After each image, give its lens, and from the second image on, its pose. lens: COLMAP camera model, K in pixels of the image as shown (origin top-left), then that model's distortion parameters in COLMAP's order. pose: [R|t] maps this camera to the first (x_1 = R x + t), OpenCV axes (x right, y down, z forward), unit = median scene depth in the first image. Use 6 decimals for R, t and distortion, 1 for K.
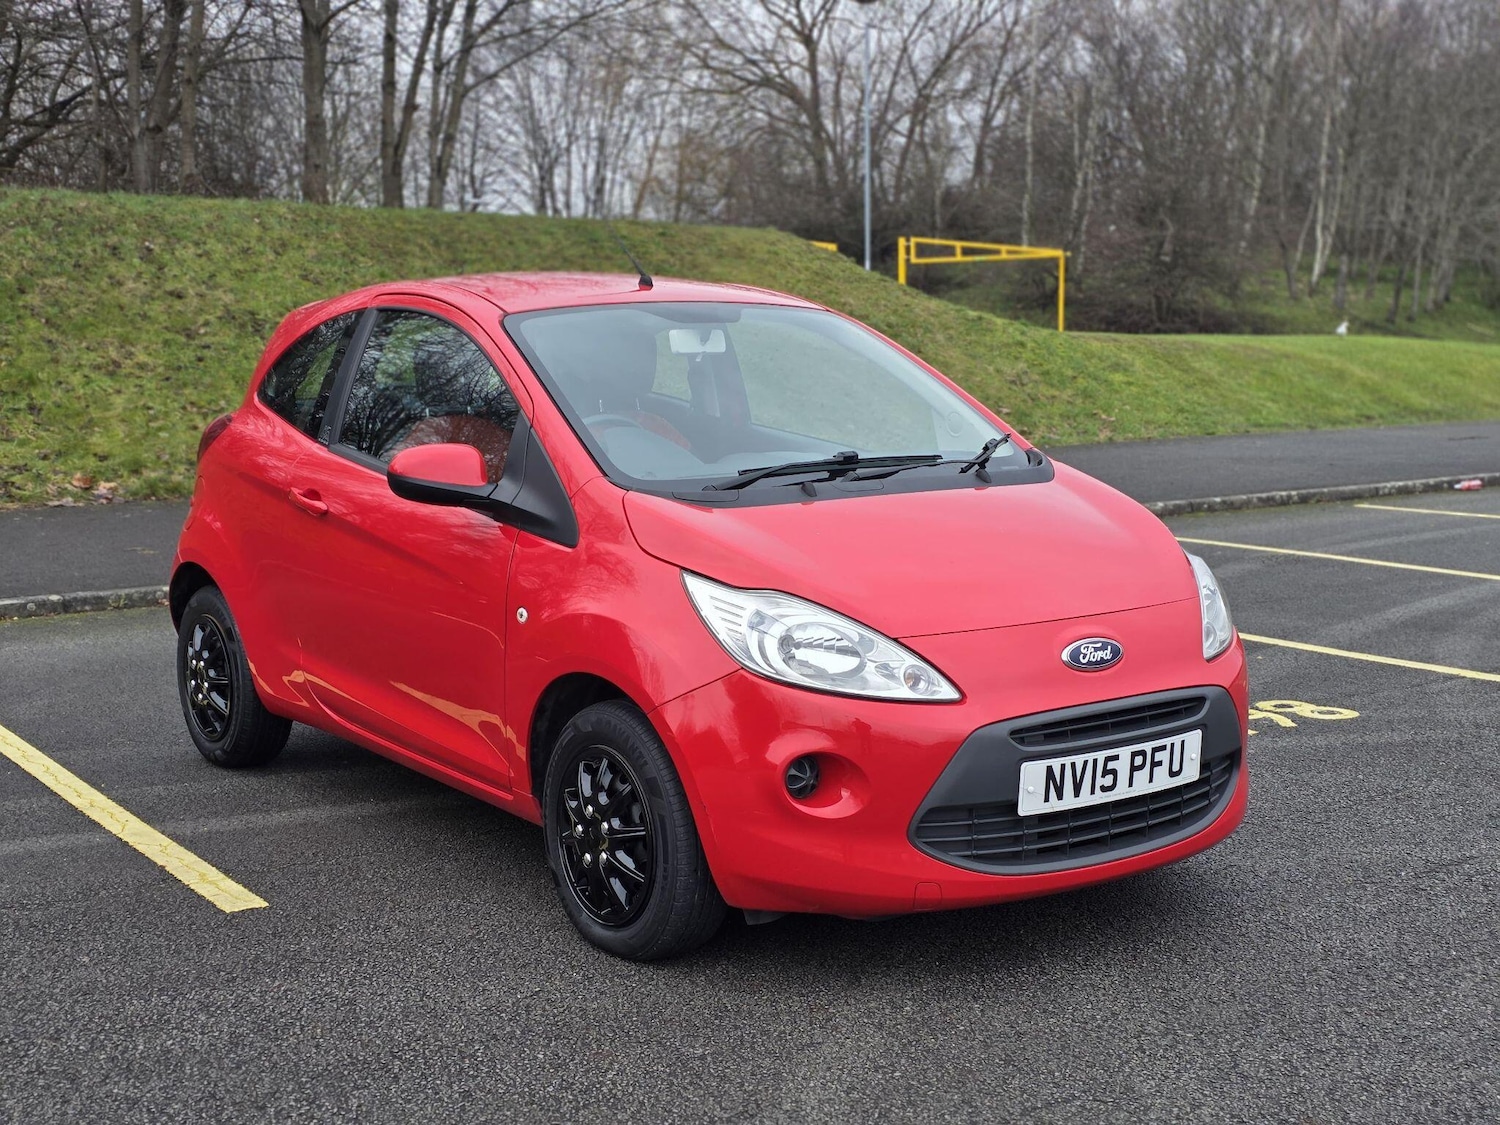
lens RADIAL K [[1981.5, 0, 740.4], [0, 1981.5, 567.6], [0, 0, 1]] dist [0.224205, -0.643657]
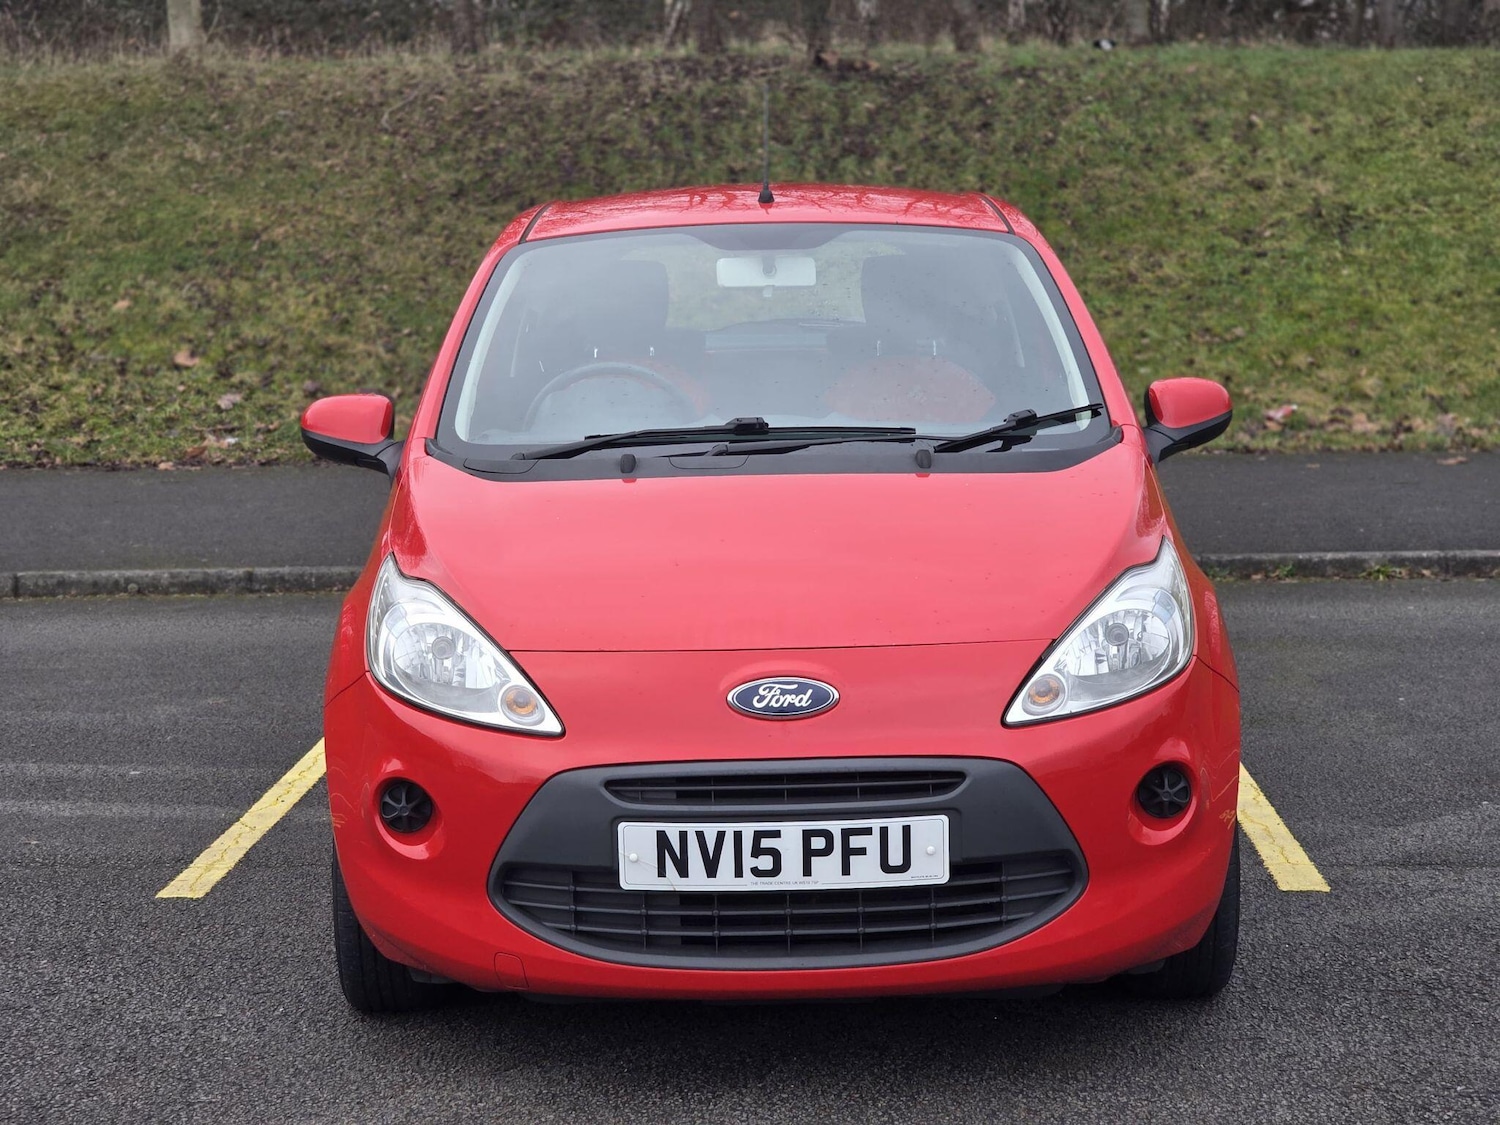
lens RADIAL K [[2825.1, 0, 750.8], [0, 2825.1, 593.0], [0, 0, 1]] dist [0.027631, 0.048236]
pose [[0.812769, 0.072140, -0.578102, 0.516471], [-0.063689, 0.997359, 0.034916, -0.021972], [0.579094, 0.008440, 0.815217, 0.073514]]
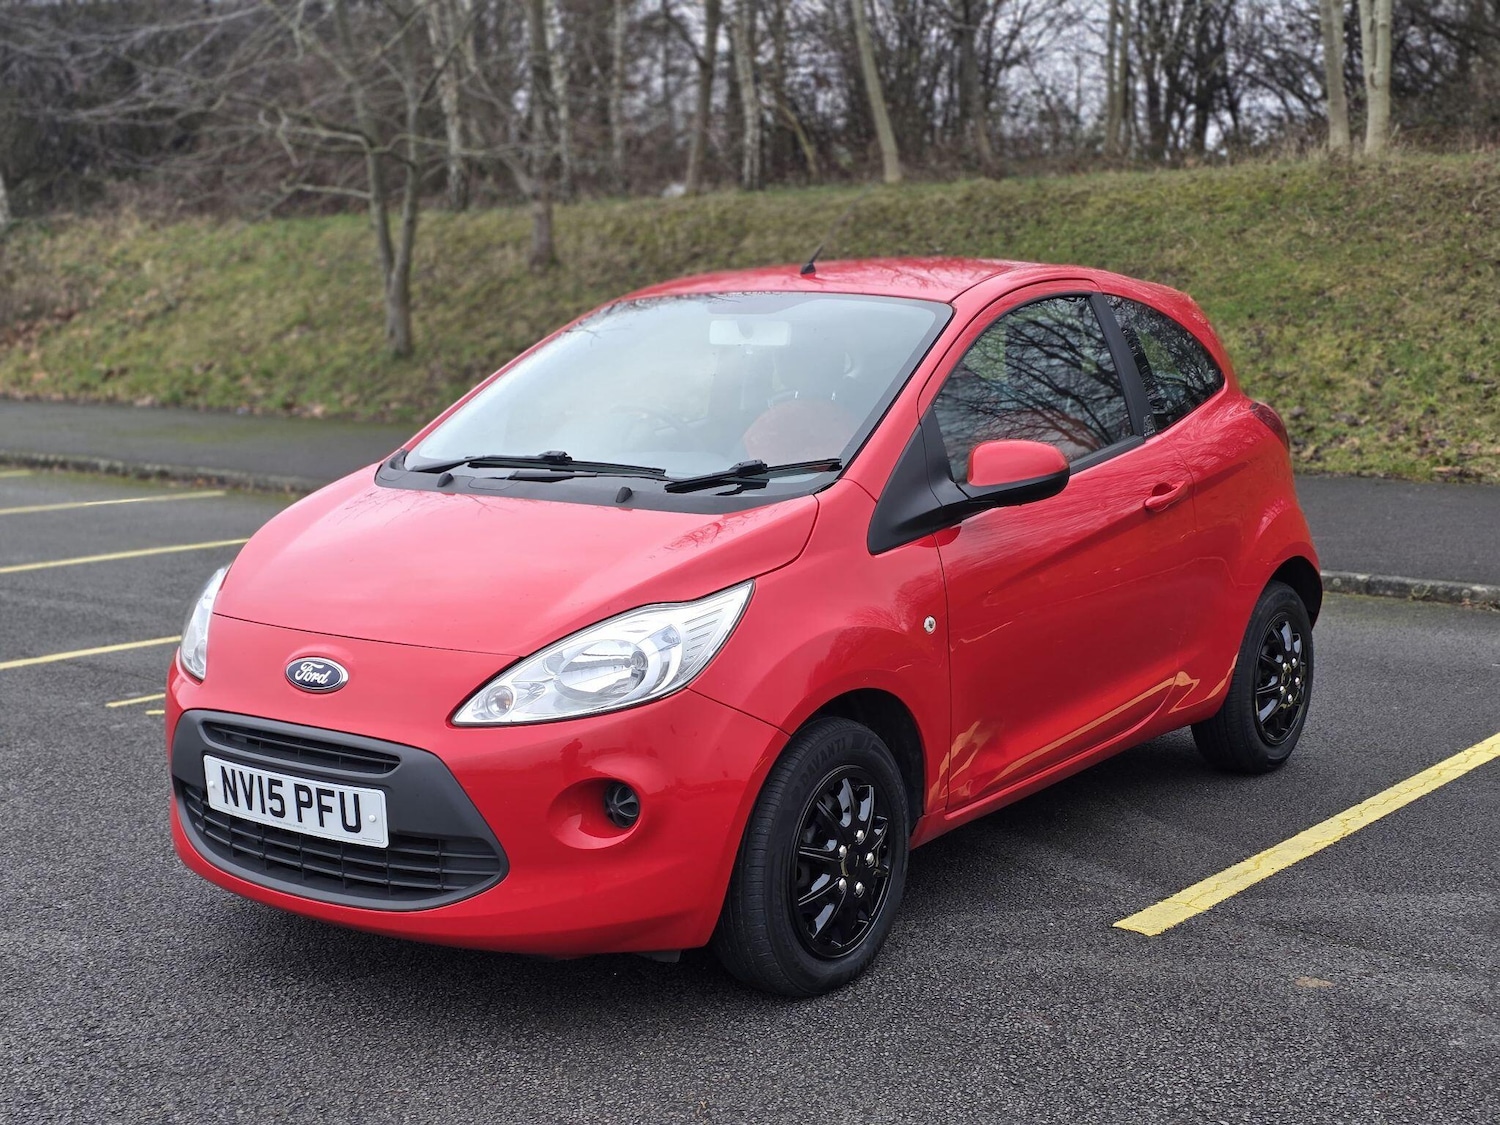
lens RADIAL K [[1998.4, 0, 750.0], [0, 1998.4, 562.5], [0, 0, 1]] dist [0.157411, -0.378621]
pose [[0.300525, 0.139345, -0.943540, 0.735802], [-0.123603, 0.986618, 0.106338, -0.088150], [0.945731, 0.084667, 0.313727, 0.584328]]
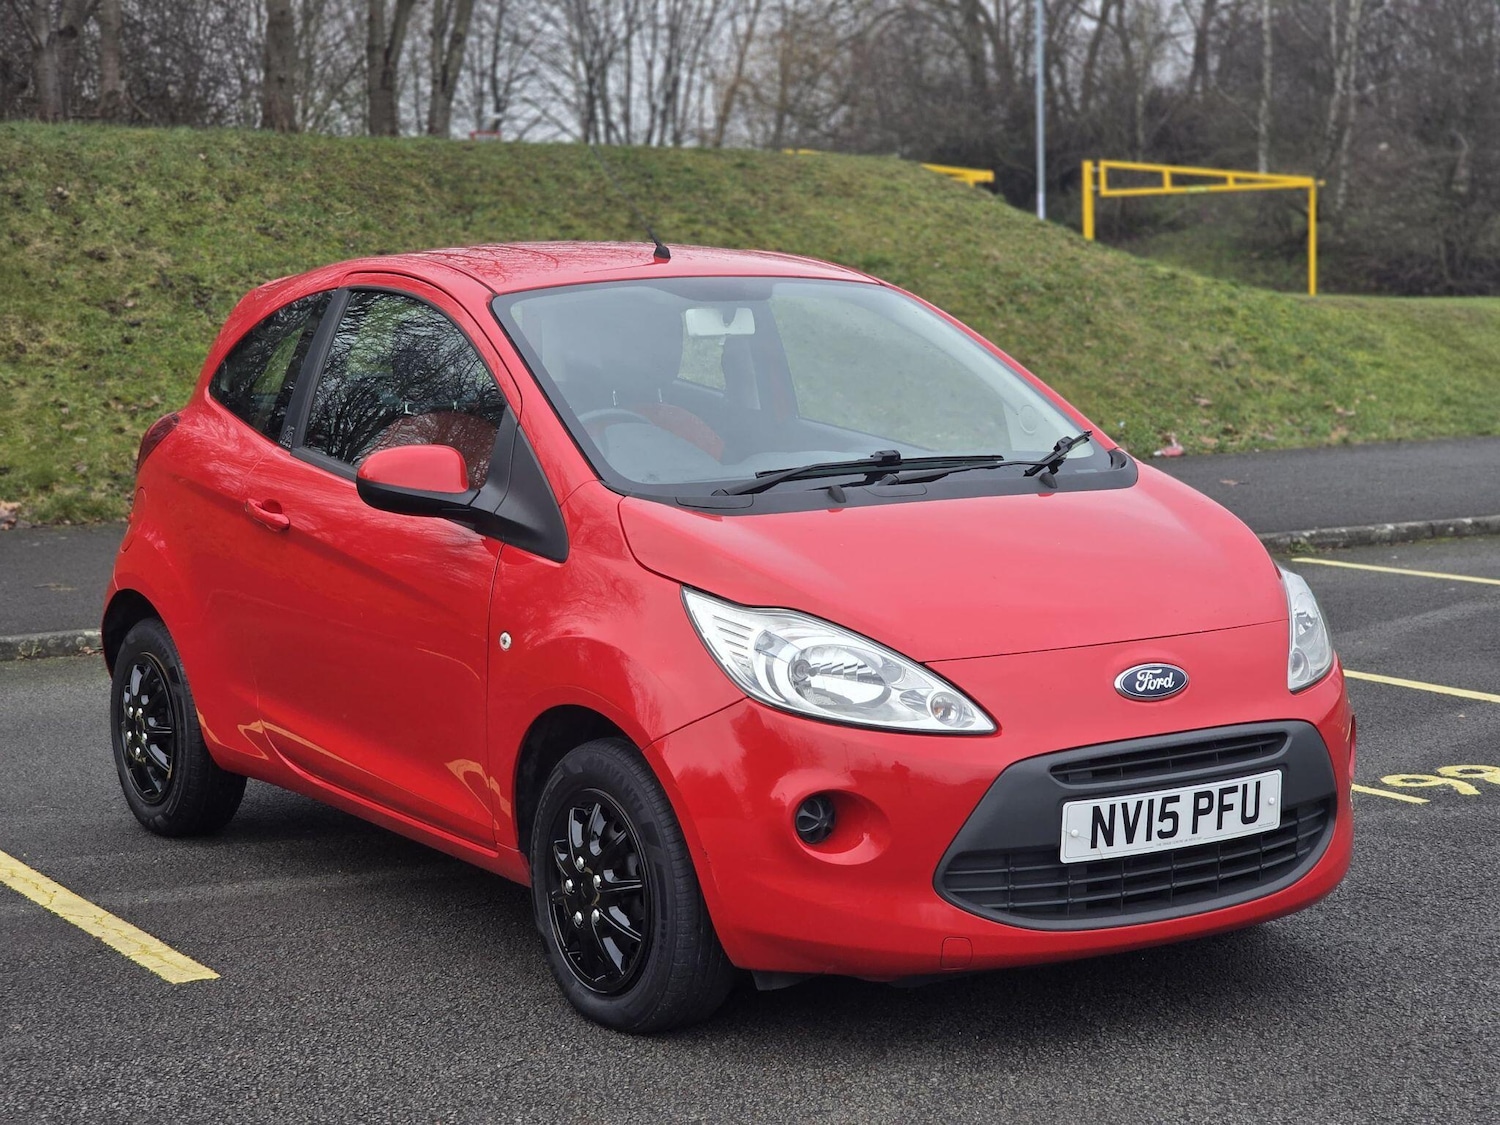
lens RADIAL K [[2862.7, 0, 746.2], [0, 2862.7, 512.5], [0, 0, 1]] dist [0.035238, 0.070115]
pose [[0.998939, -0.002415, -0.045987, 0.037209], [0.000557, 0.999185, -0.040368, 0.012898], [0.046047, 0.040299, 0.998126, -0.175366]]
